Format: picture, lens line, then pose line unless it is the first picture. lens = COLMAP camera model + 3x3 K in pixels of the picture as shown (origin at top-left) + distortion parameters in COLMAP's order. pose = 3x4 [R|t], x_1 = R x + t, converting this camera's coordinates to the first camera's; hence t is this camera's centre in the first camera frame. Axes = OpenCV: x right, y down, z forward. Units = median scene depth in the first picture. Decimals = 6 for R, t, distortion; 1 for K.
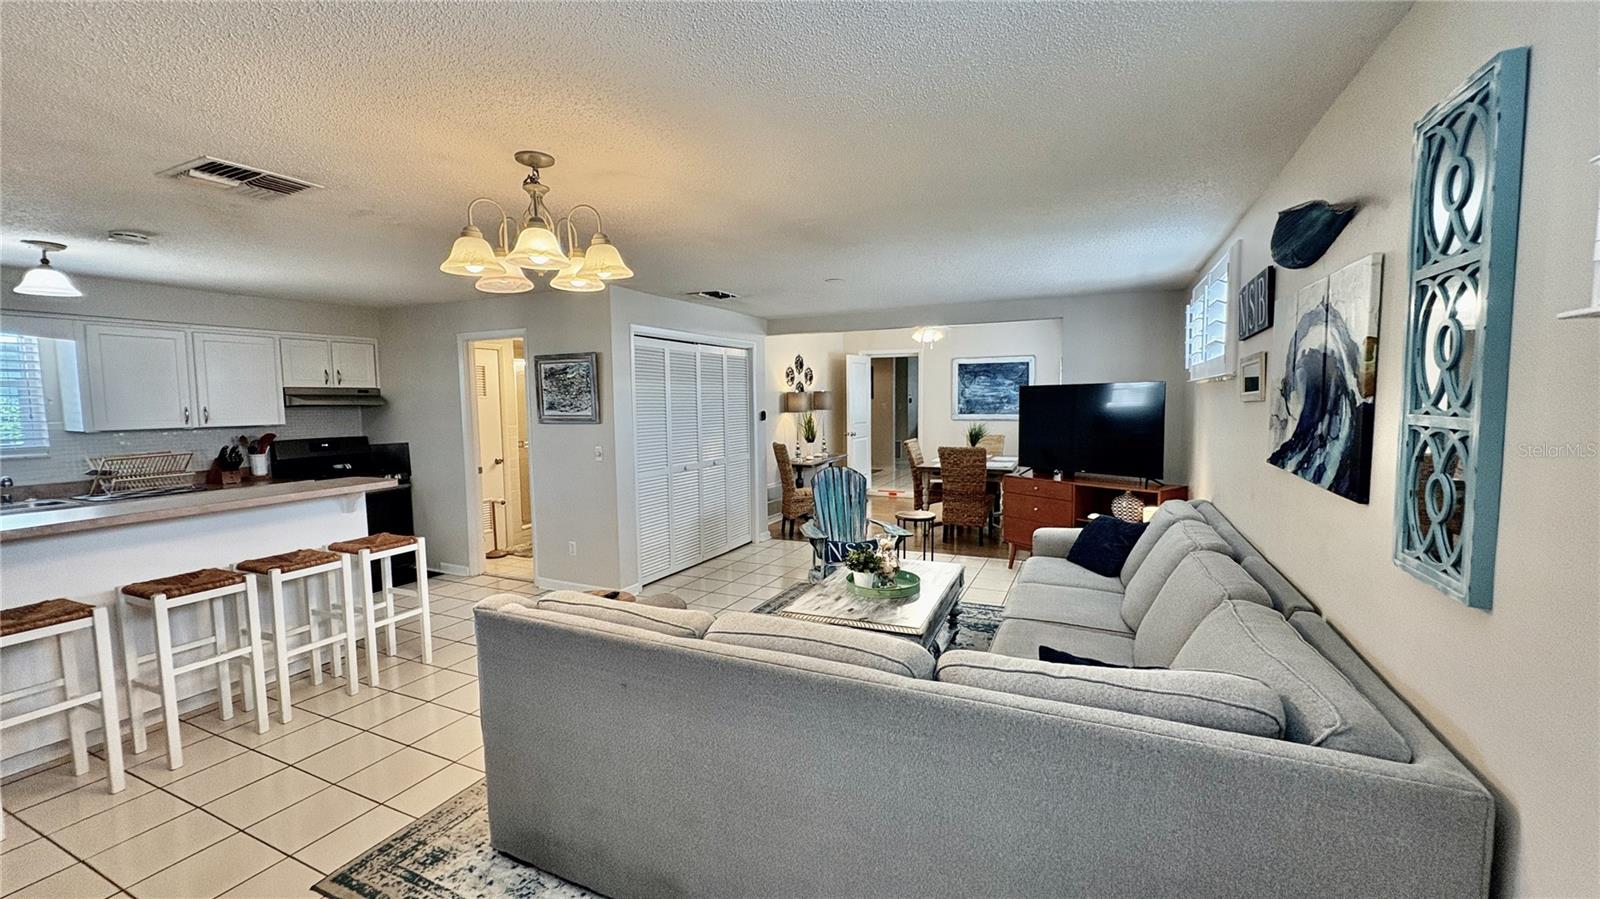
lens RADIAL K [[634.5, 0, 798.4], [0, 634.5, 448.7], [0, 0, 1]] dist [0.001657, -0.000105]
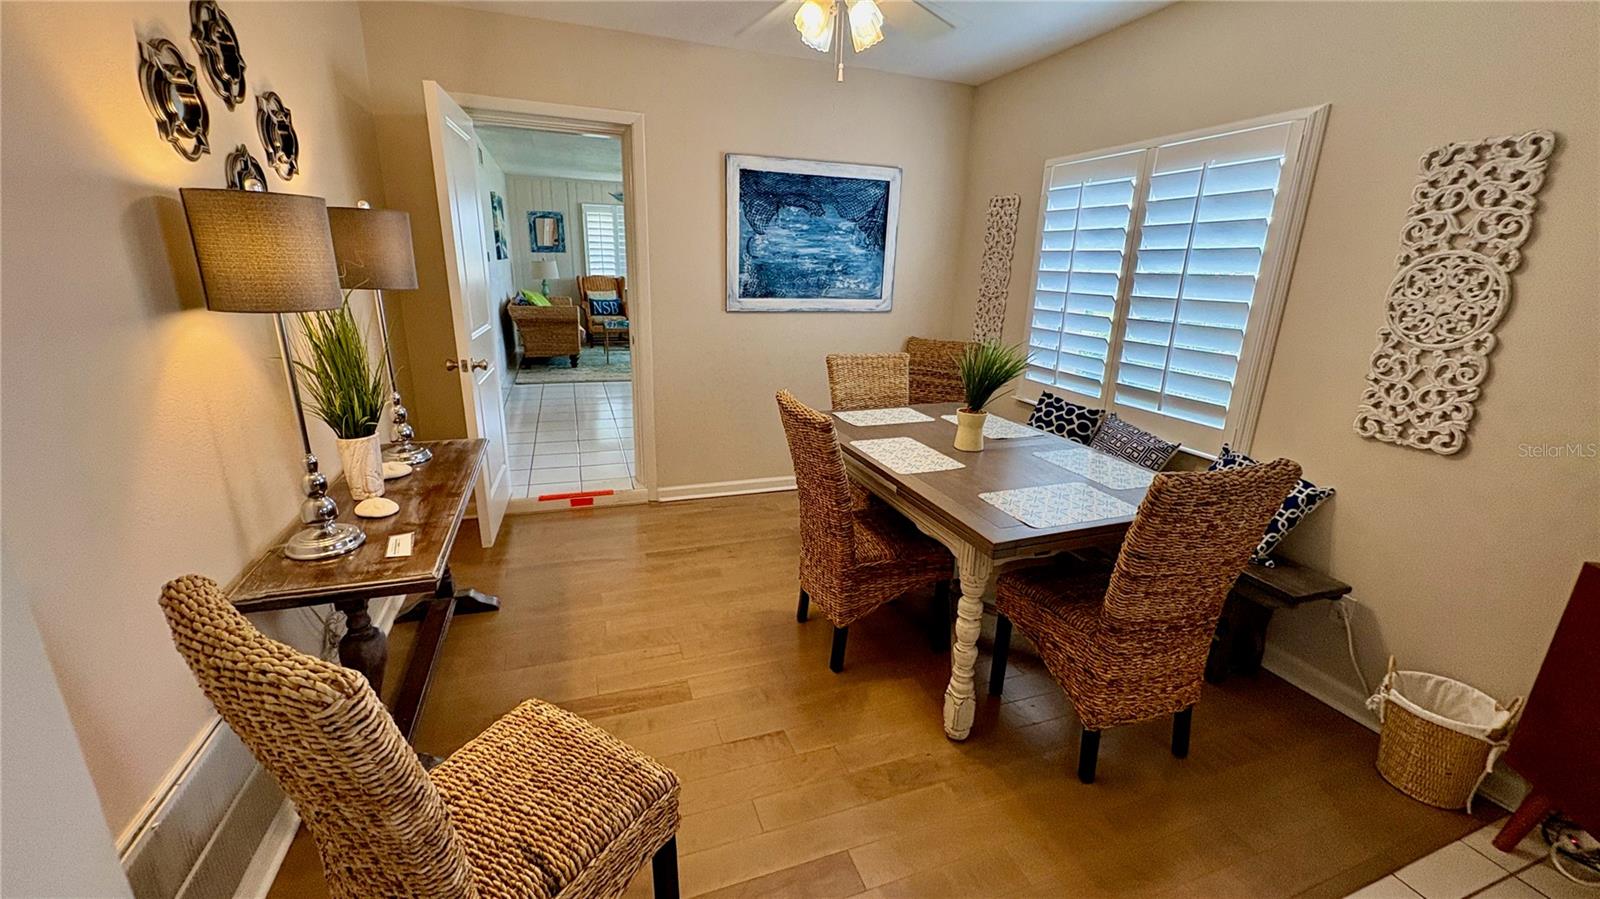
lens RADIAL K [[634.5, 0, 796.2], [0, 634.5, 447.5], [0, 0, 1]] dist [0.001657, -0.000105]
pose [[0.702318, -0.169824, 0.691309, -0.083398], [0.021685, 0.975780, 0.217676, -0.146115], [-0.711533, -0.137887, 0.688991, 2.022209]]
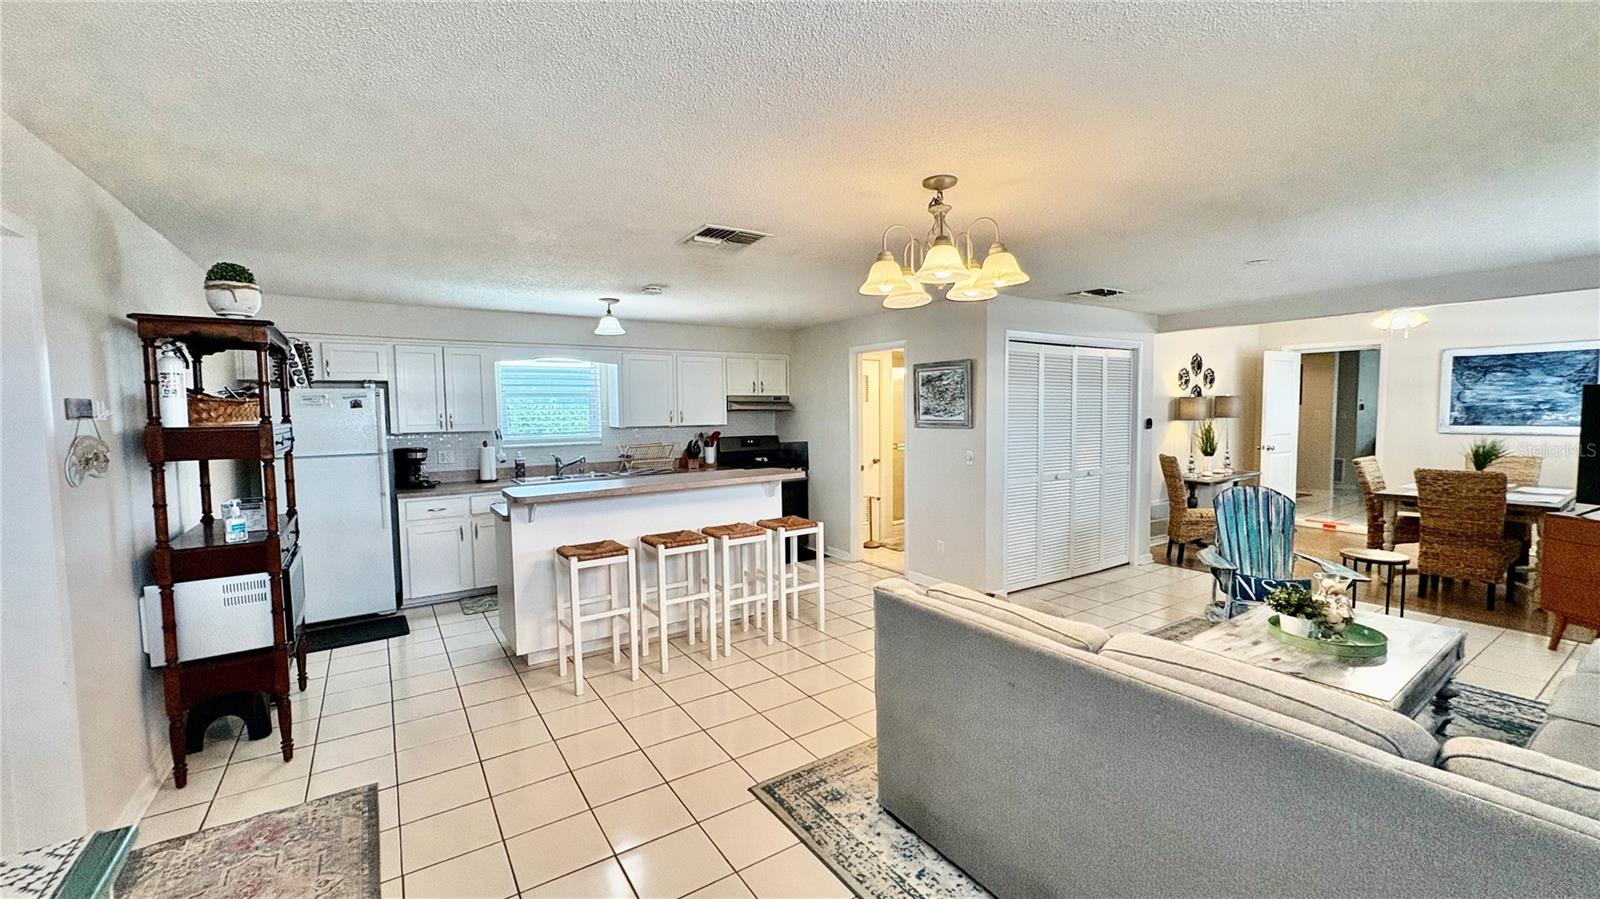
lens RADIAL K [[634.5, 0, 803.4], [0, 634.5, 448.1], [0, 0, 1]] dist [0.001657, -0.000105]
pose [[0.856708, 0.034279, -0.514661, -0.023583], [-0.039966, 0.999201, 0.000023, 0.004032], [0.514250, 0.020549, 0.857394, -0.022815]]
